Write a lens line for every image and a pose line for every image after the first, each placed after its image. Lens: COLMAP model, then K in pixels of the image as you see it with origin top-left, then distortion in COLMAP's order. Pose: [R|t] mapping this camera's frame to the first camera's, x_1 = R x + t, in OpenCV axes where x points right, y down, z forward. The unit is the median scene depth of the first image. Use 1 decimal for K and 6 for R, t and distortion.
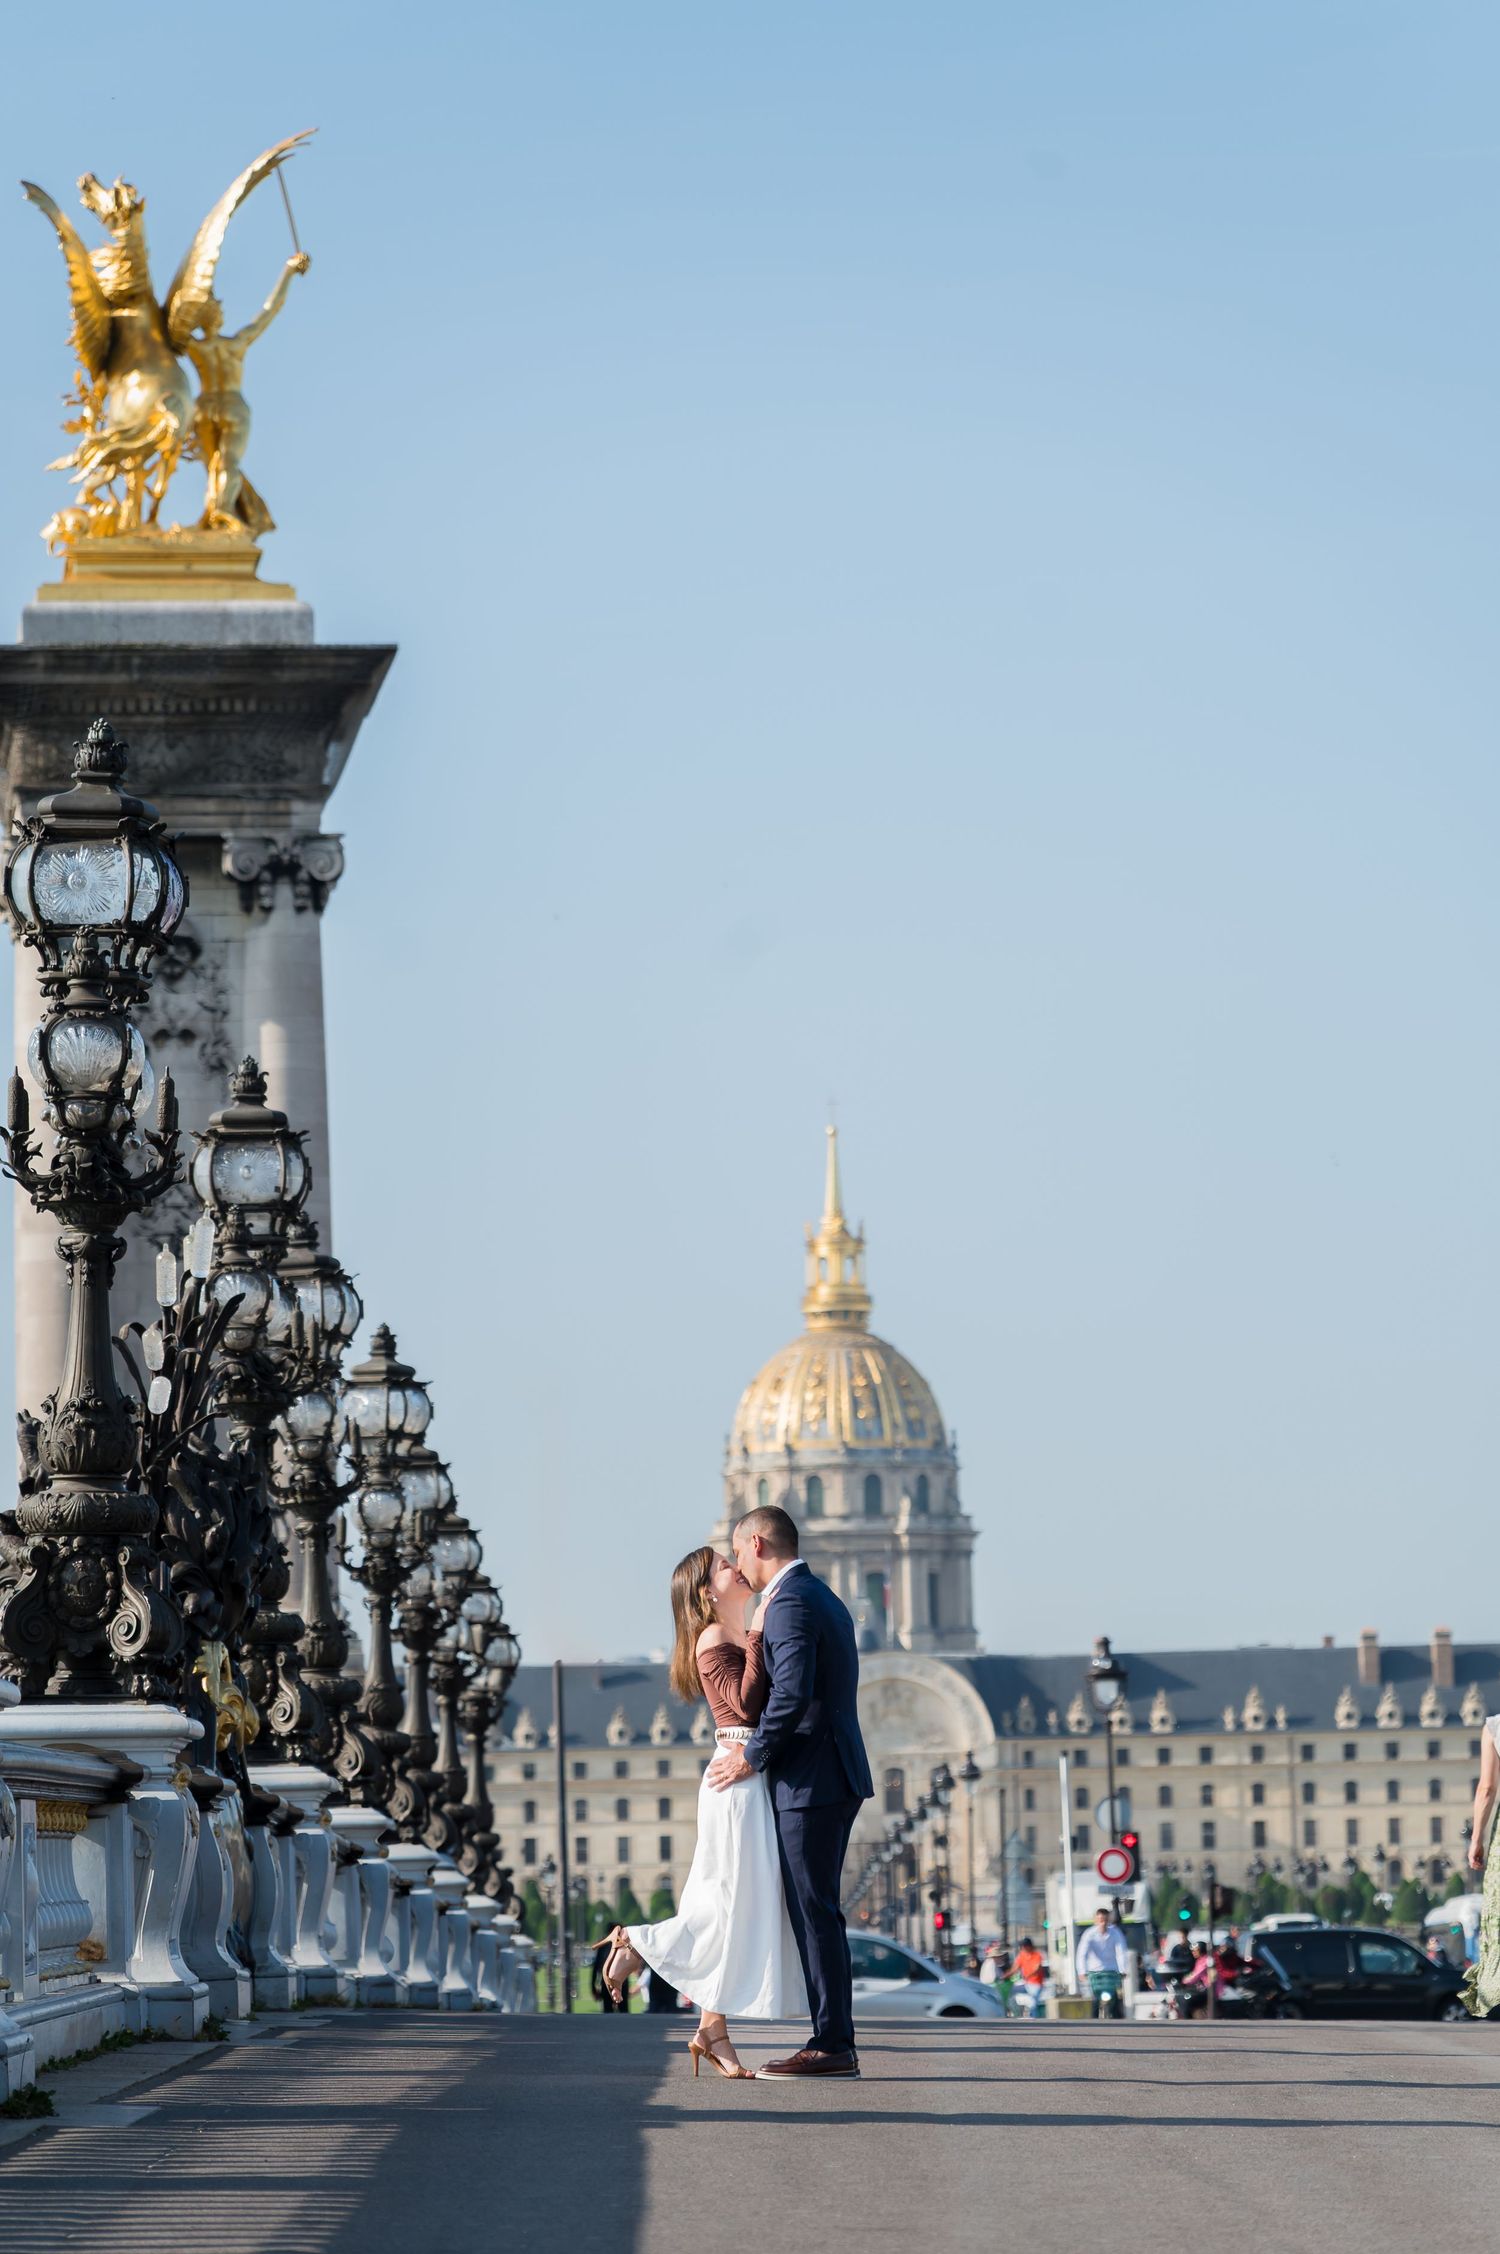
lens RADIAL K [[9431.5, 0, 731.9], [0, 9431.5, 1102.1], [0, 0, 1]] dist [0.304116, 0.000000]
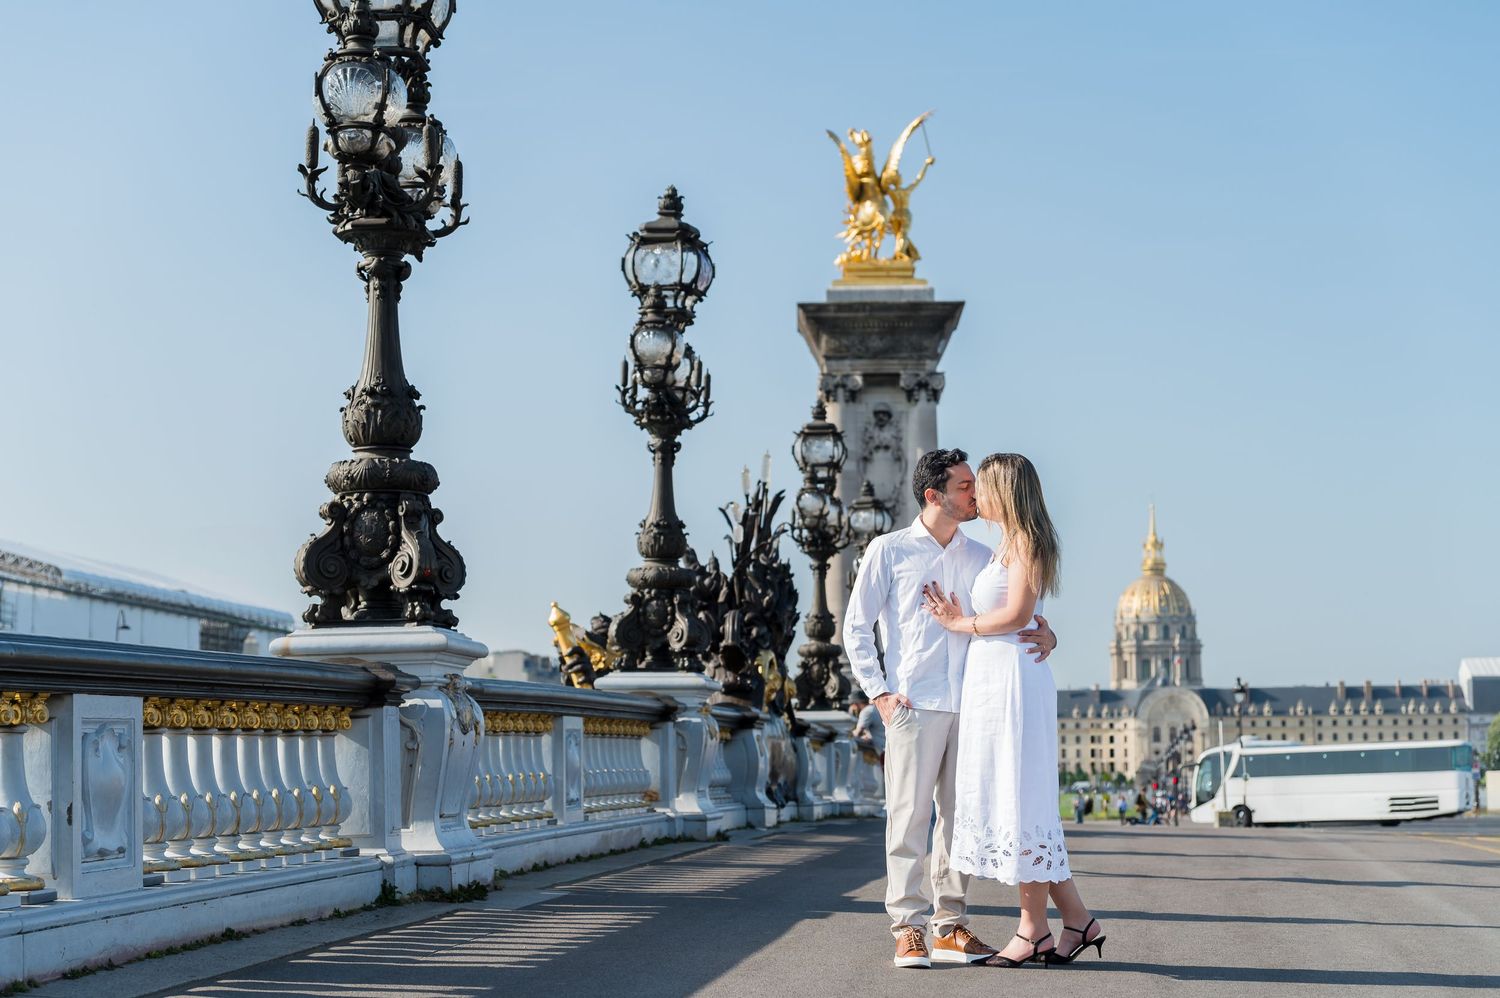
lens RADIAL K [[2645.3, 0, 787.6], [0, 2645.3, 560.9], [0, 0, 1]] dist [0.108020, 0.000000]
pose [[0.989952, 0.003149, -0.141368, 0.021156], [-0.002134, 0.999971, 0.007334, 0.019769], [0.141387, -0.006958, 0.989930, 0.248080]]
